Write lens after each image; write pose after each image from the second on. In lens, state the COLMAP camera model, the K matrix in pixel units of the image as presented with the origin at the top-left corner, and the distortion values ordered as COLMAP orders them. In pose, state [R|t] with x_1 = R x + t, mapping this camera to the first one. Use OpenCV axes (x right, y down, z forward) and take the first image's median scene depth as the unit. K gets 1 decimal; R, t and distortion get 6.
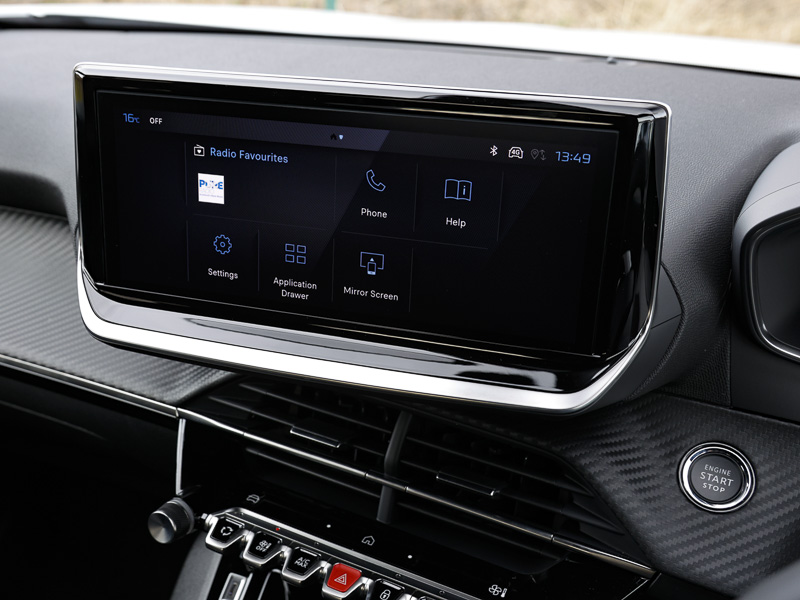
lens RADIAL K [[891.1, 0, 399.3], [0, 891.1, 306.5], [0, 0, 1]] dist [0.022240, 0.000000]
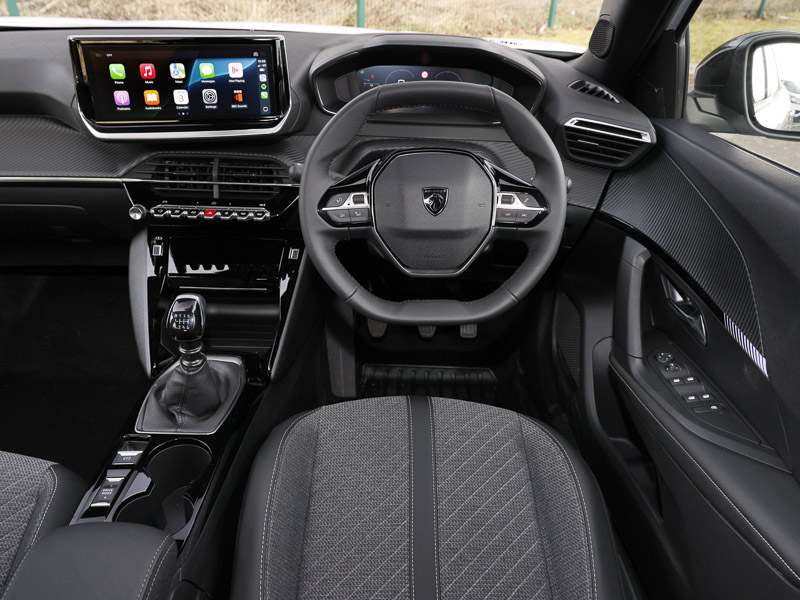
lens RADIAL K [[618.0, 0, 398.5], [0, 618.0, 300.3], [0, 0, 1]] dist [0.012871, 0.000739]
pose [[0.878049, -0.235782, 0.416457, -0.429740], [0.187860, 0.970175, 0.153197, 0.381504], [-0.440158, -0.056279, 0.896155, -1.106702]]
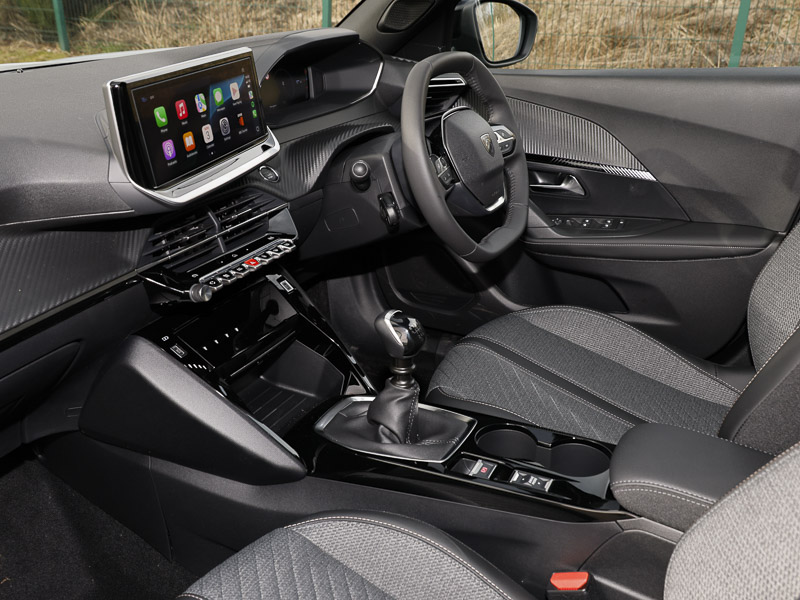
lens RADIAL K [[759.3, 0, 400.8], [0, 759.3, 300.1], [0, 0, 1]] dist [0.007638, 0.000000]
pose [[0.005051, -0.431623, 0.902040, -1.944714], [0.429719, 0.815454, 0.387785, -0.238990], [-0.902949, 0.385665, 0.189595, 0.274332]]
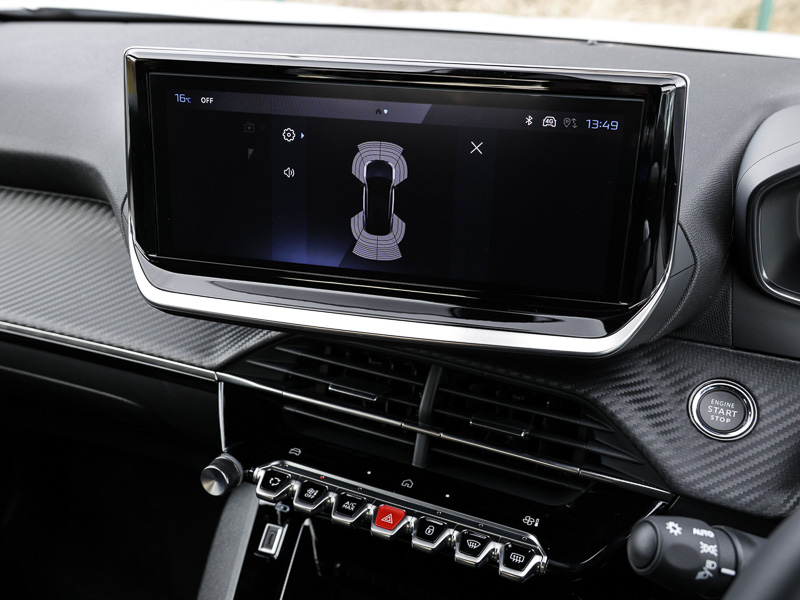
lens RADIAL K [[841.6, 0, 401.1], [0, 841.6, 301.4], [0, 0, 1]] dist [0.020482, 0.000000]
pose [[0.997061, -0.033975, 0.068671, -0.108296], [0.032775, 0.999291, 0.018533, 0.020204], [-0.069252, -0.016228, 0.997467, -0.026708]]
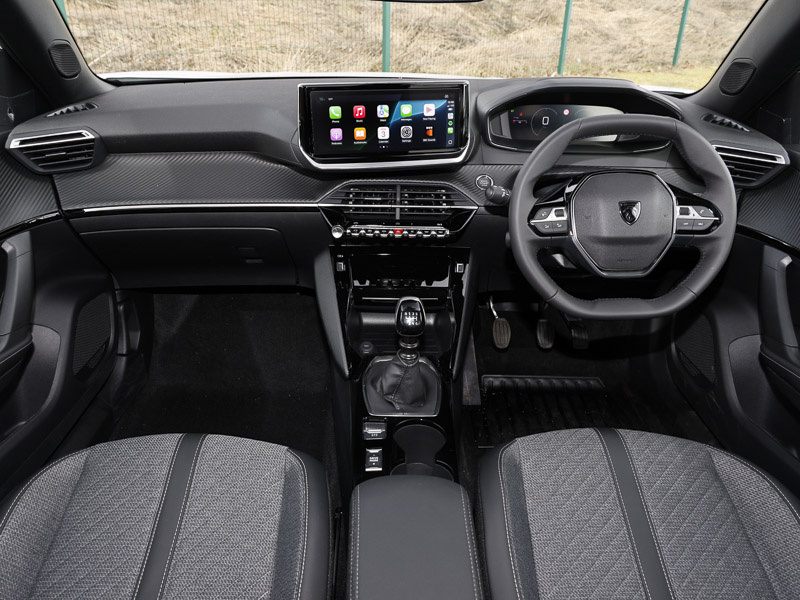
lens RADIAL K [[618.0, 0, 400.7], [0, 618.0, 292.8], [0, 0, 1]] dist [0.012871, 0.000739]
pose [[0.872666, -0.216953, 0.437475, -1.114049], [0.203911, 0.975938, 0.077232, 0.345755], [-0.443705, 0.021809, 0.895908, -1.086669]]
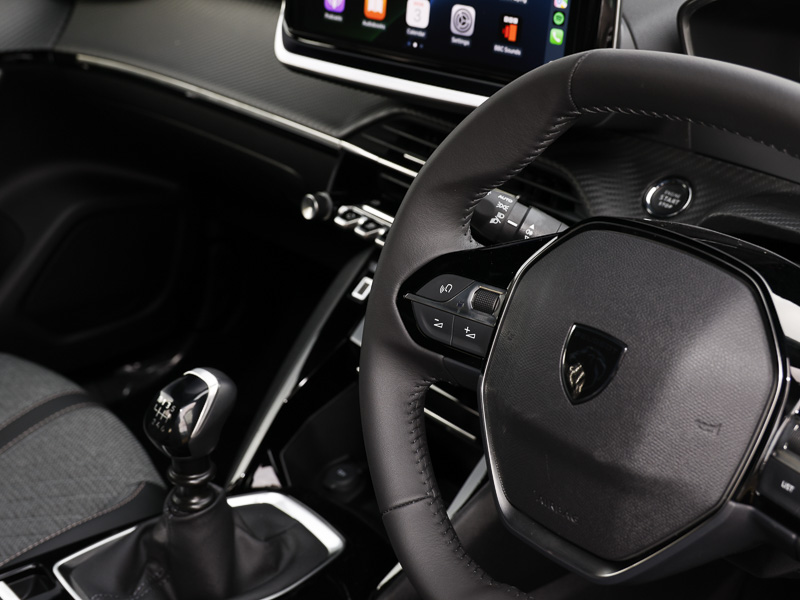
lens RADIAL K [[1274.5, 0, 391.8], [0, 1274.5, 299.3], [0, 0, 1]] dist [-0.035599, 0.000000]
pose [[0.926031, 0.151131, -0.345869, 0.615161], [-0.149219, 0.988276, 0.032317, 0.321580], [0.346698, 0.021684, 0.937726, -0.913388]]
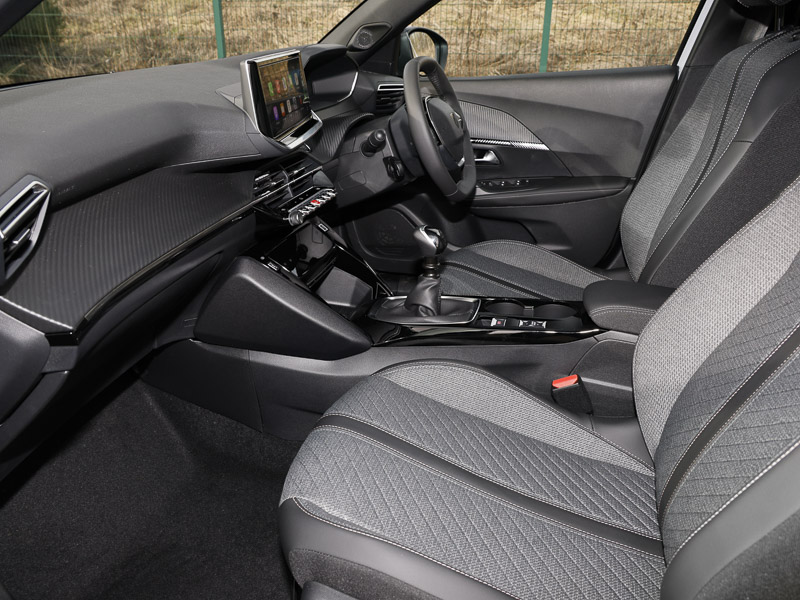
lens RADIAL K [[618.0, 0, 397.9], [0, 618.0, 297.2], [0, 0, 1]] dist [0.012871, 0.000739]
pose [[-0.204618, -0.413037, 0.887430, -2.340330], [0.421606, 0.781016, 0.460720, -0.364107], [-0.883391, 0.468417, 0.014329, 0.842689]]
